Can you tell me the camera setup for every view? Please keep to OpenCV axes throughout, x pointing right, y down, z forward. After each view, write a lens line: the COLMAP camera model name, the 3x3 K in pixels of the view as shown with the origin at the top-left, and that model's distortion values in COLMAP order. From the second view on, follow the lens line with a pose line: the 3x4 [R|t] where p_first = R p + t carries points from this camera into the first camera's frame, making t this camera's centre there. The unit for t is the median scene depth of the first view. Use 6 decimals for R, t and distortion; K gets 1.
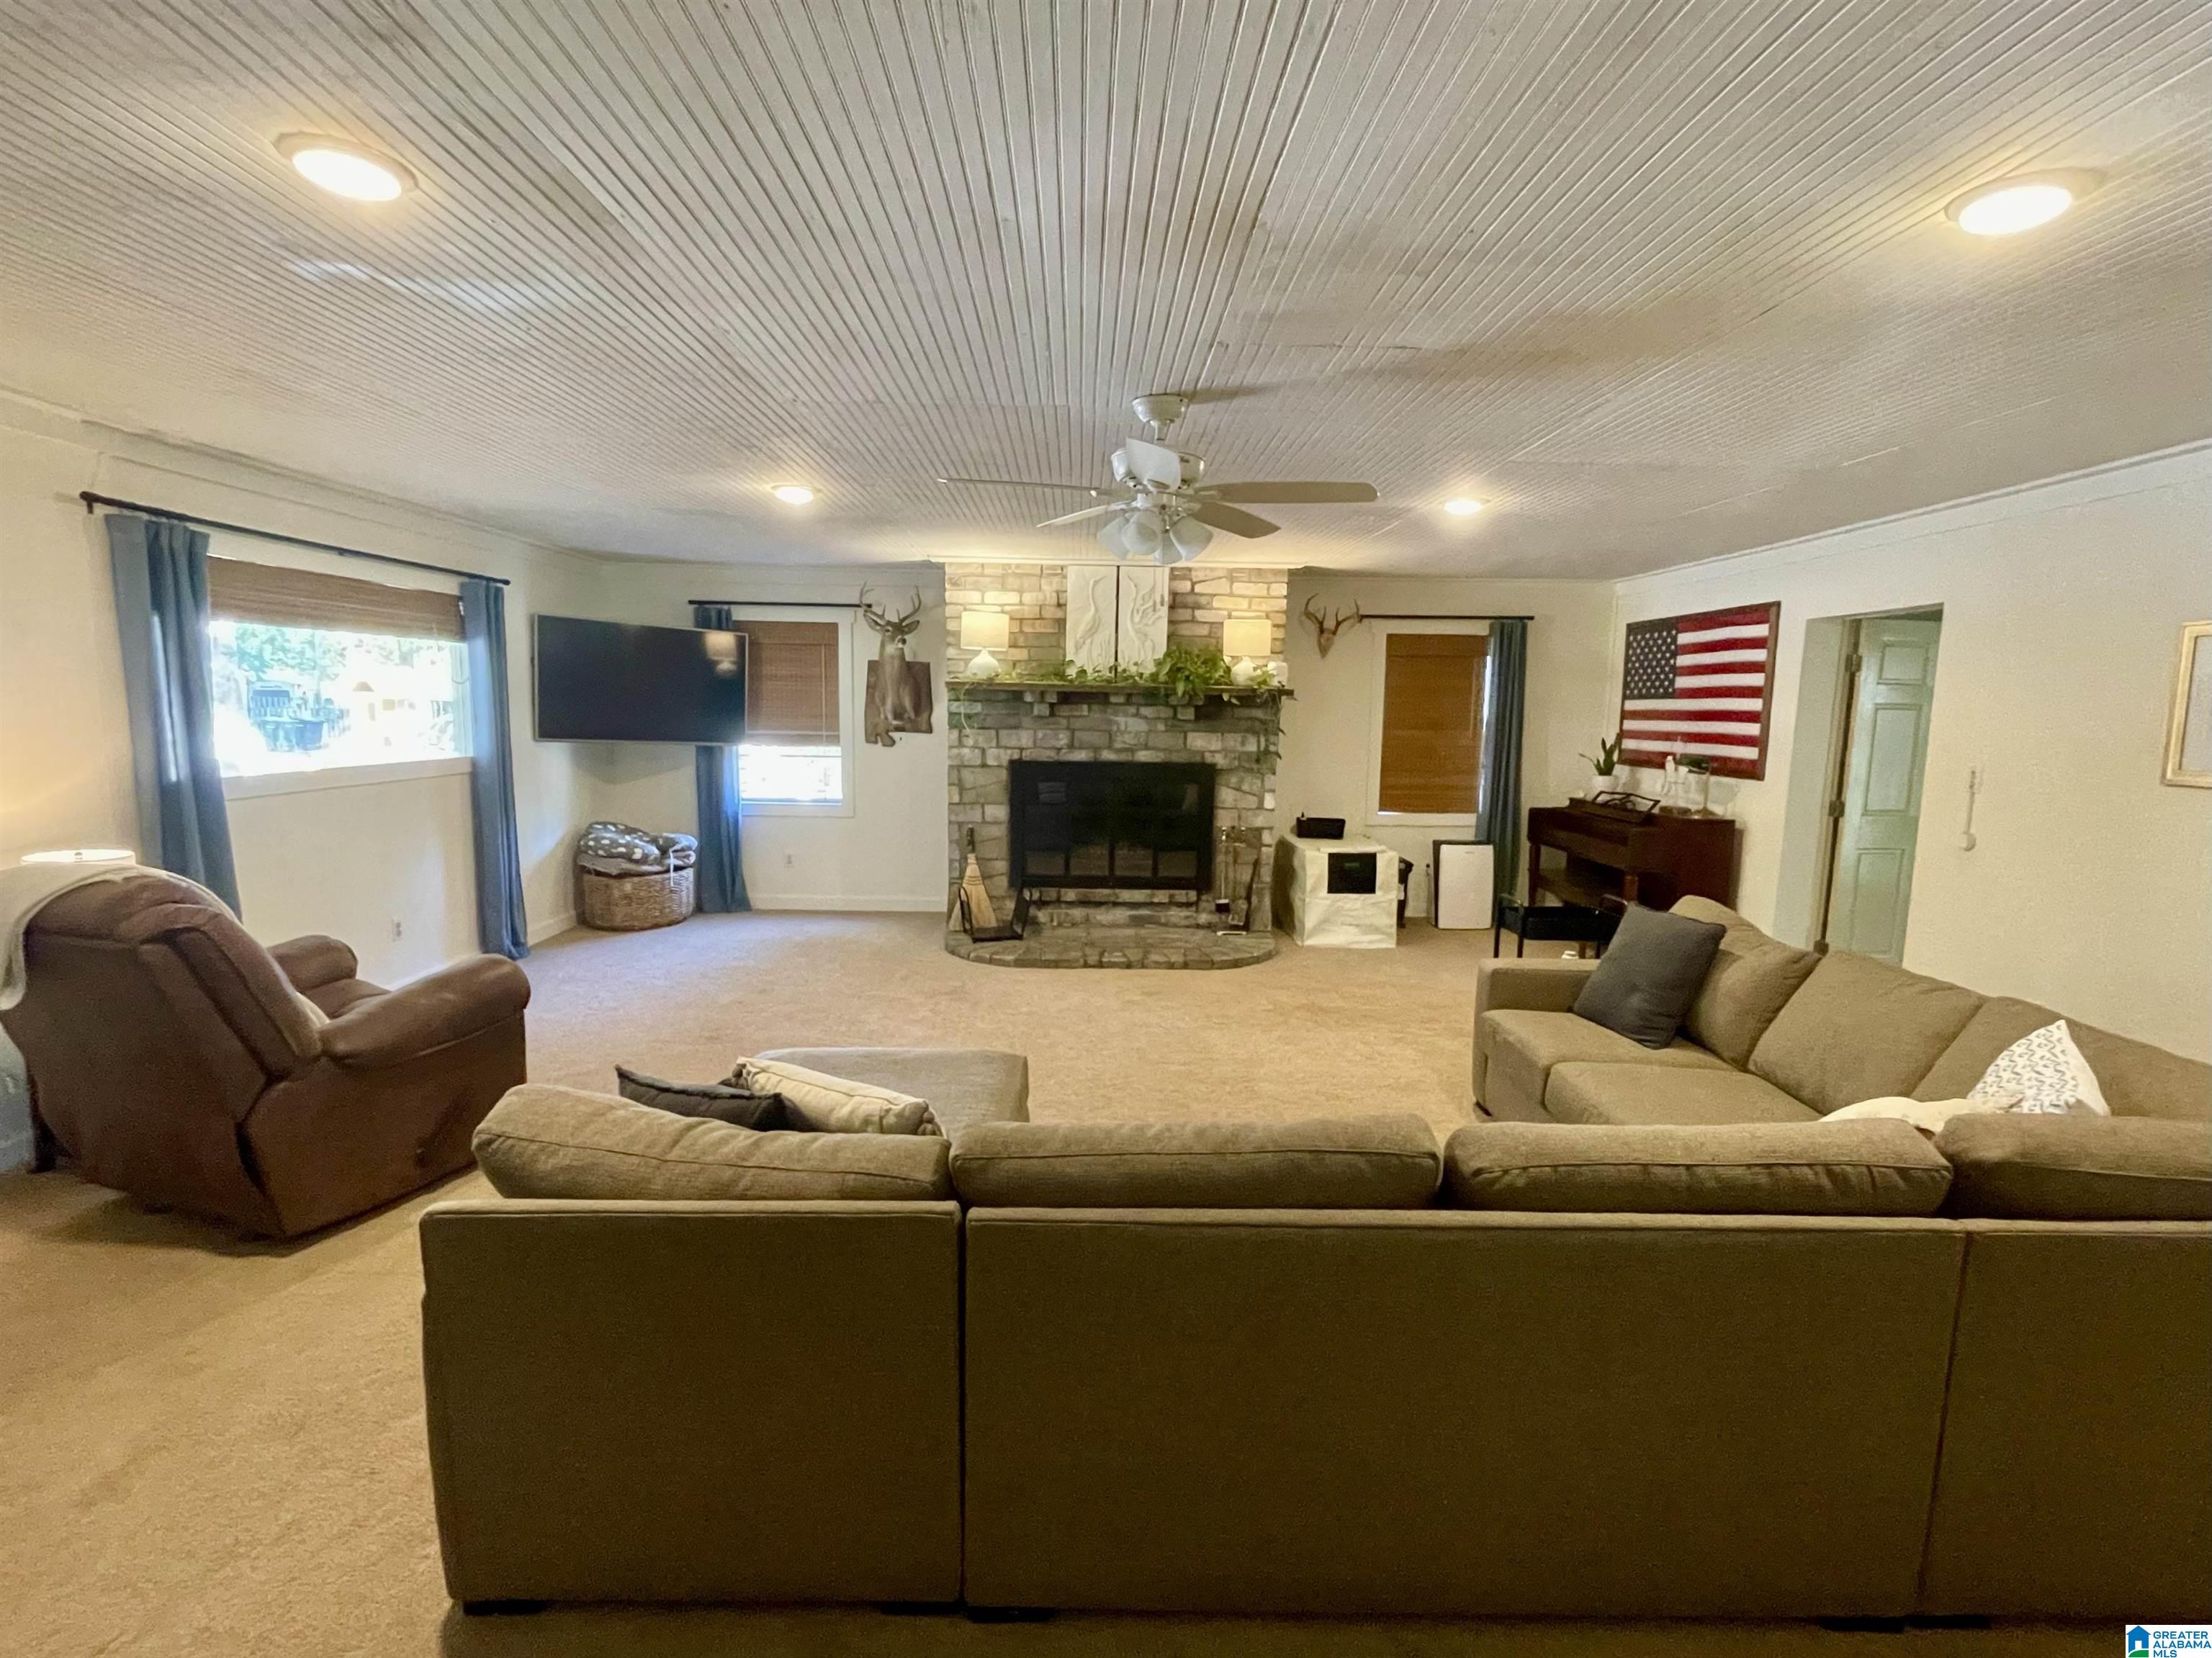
lens RADIAL K [[1058.8, 0, 1093.5], [0, 1058.8, 833.1], [0, 0, 1]] dist [-0.001350, -0.000578]
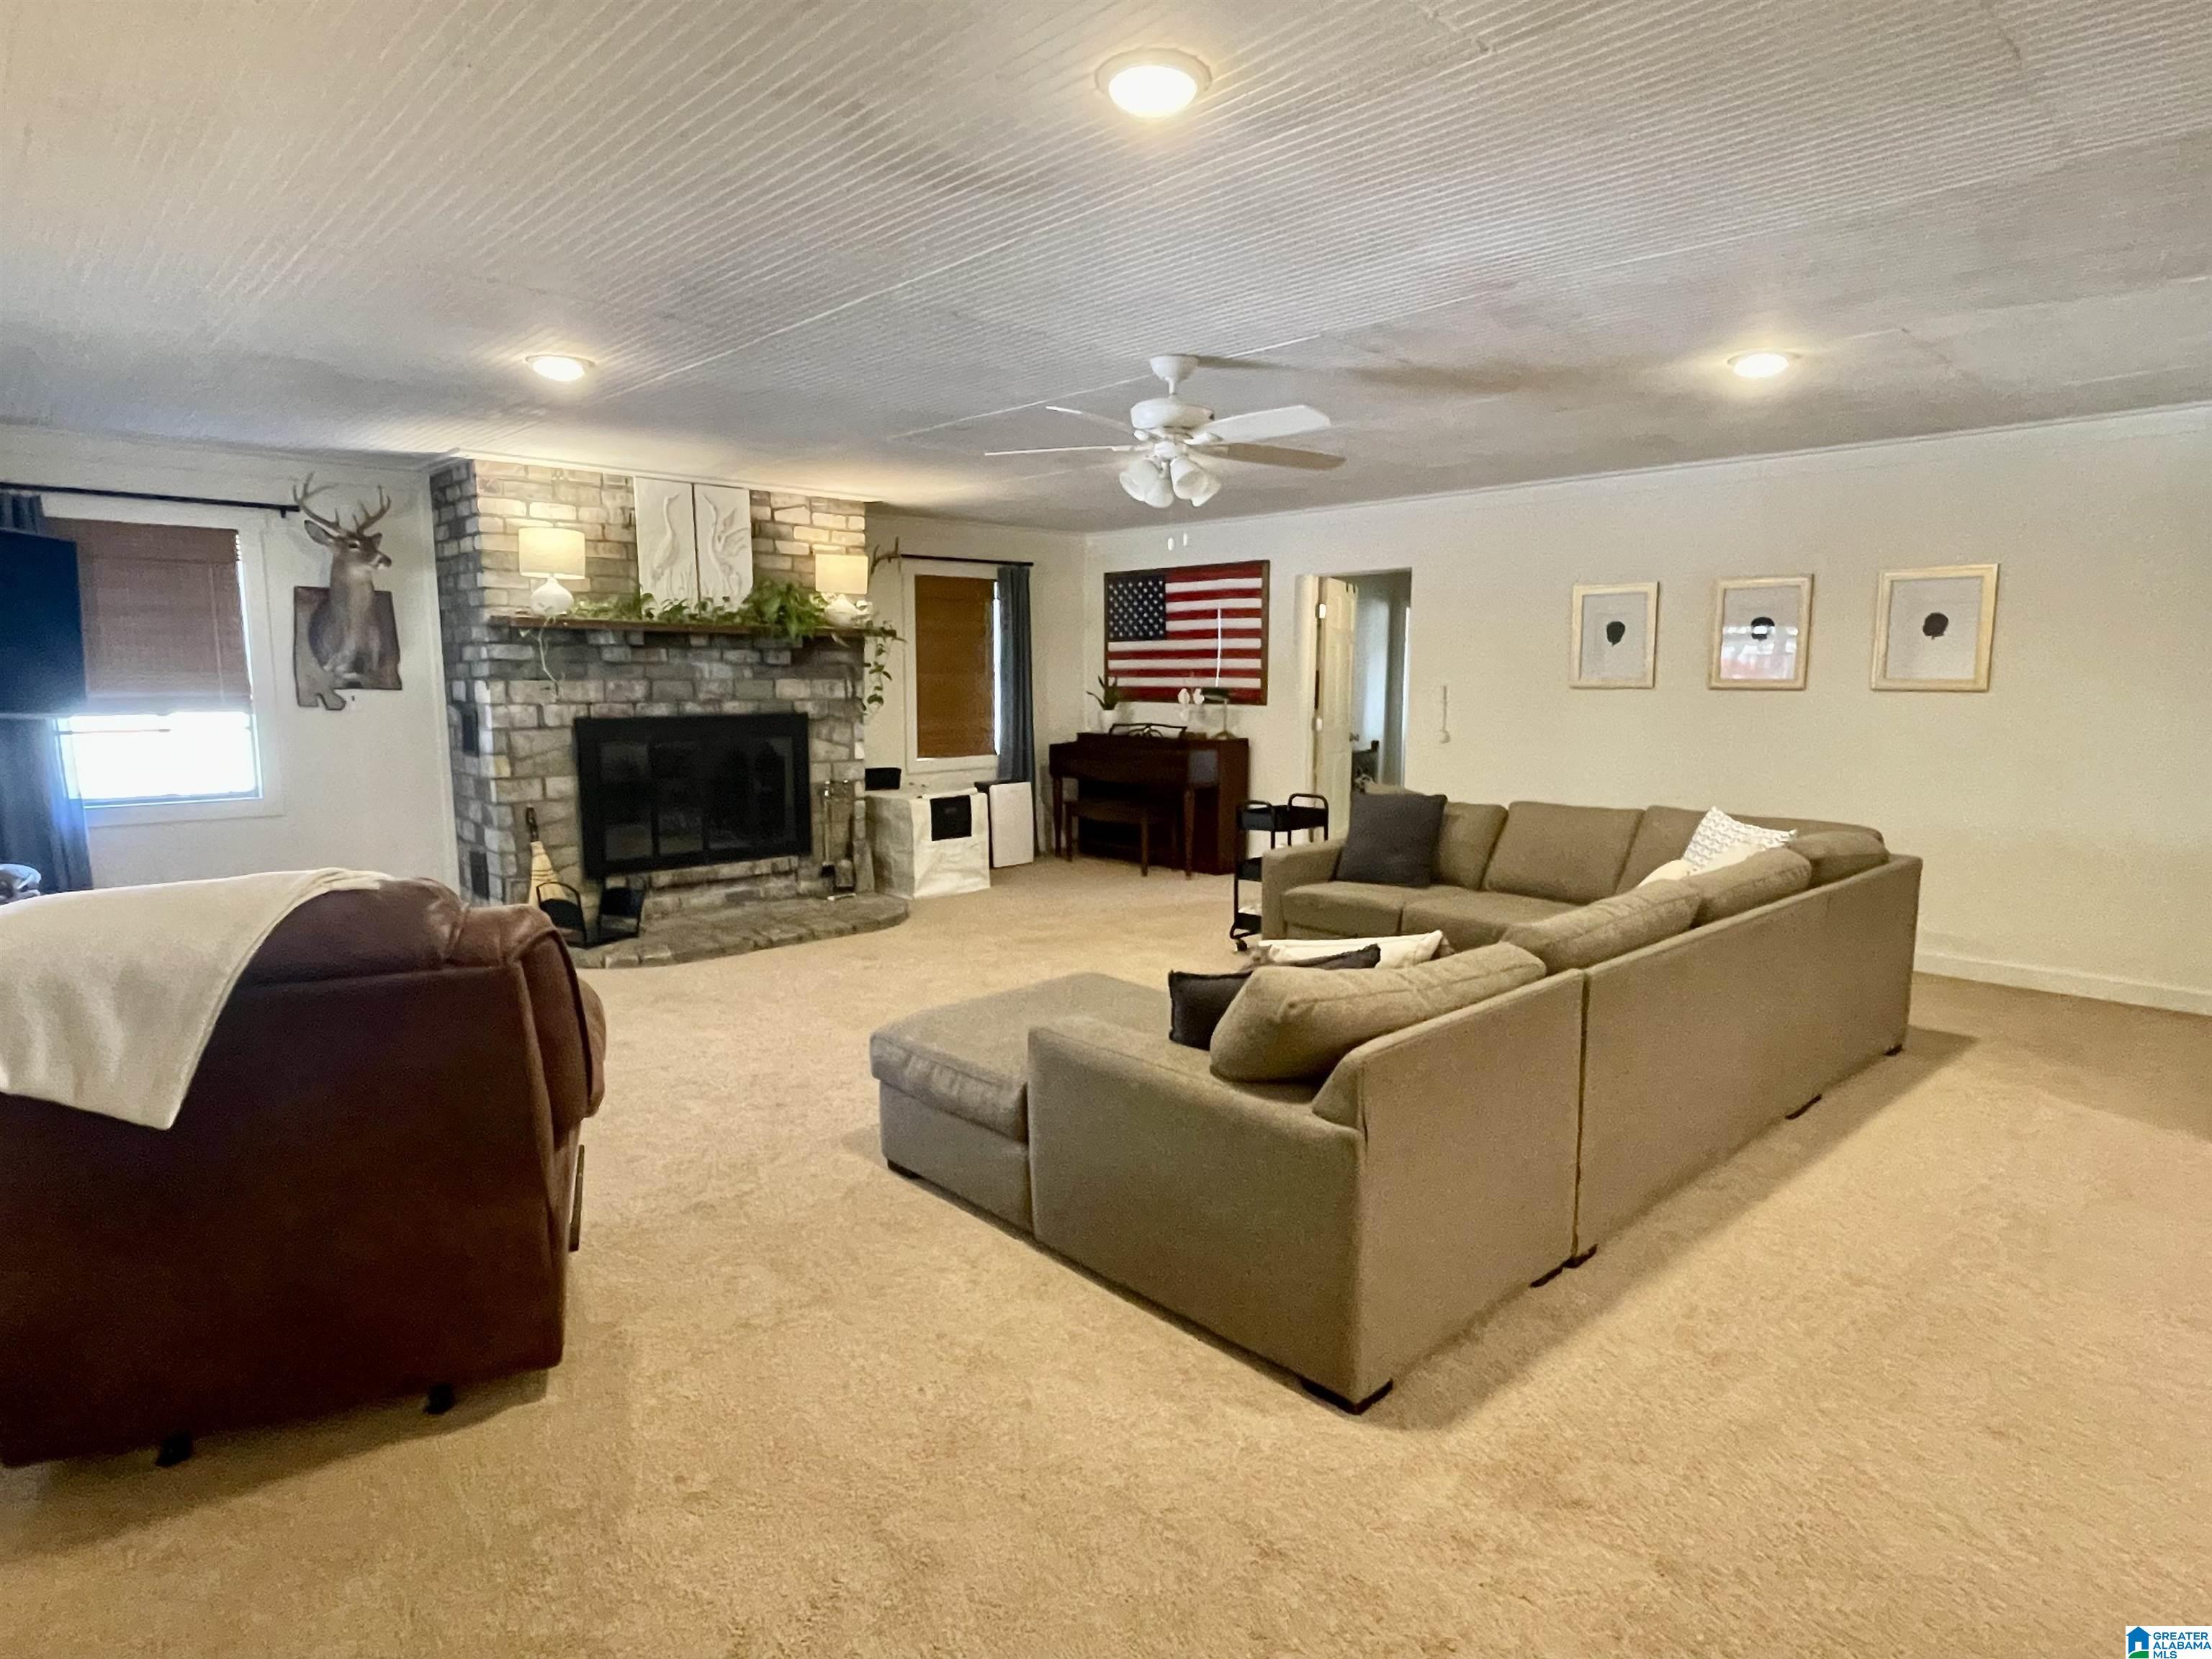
lens RADIAL K [[1262.1, 0, 1094.7], [0, 1262.1, 831.3], [0, 0, 1]] dist [-0.002179, 0.001763]
pose [[0.732311, -0.101678, 0.673336, -0.439262], [0.093374, 0.994444, 0.048614, 0.005575], [-0.674538, 0.027271, 0.737736, 0.044054]]
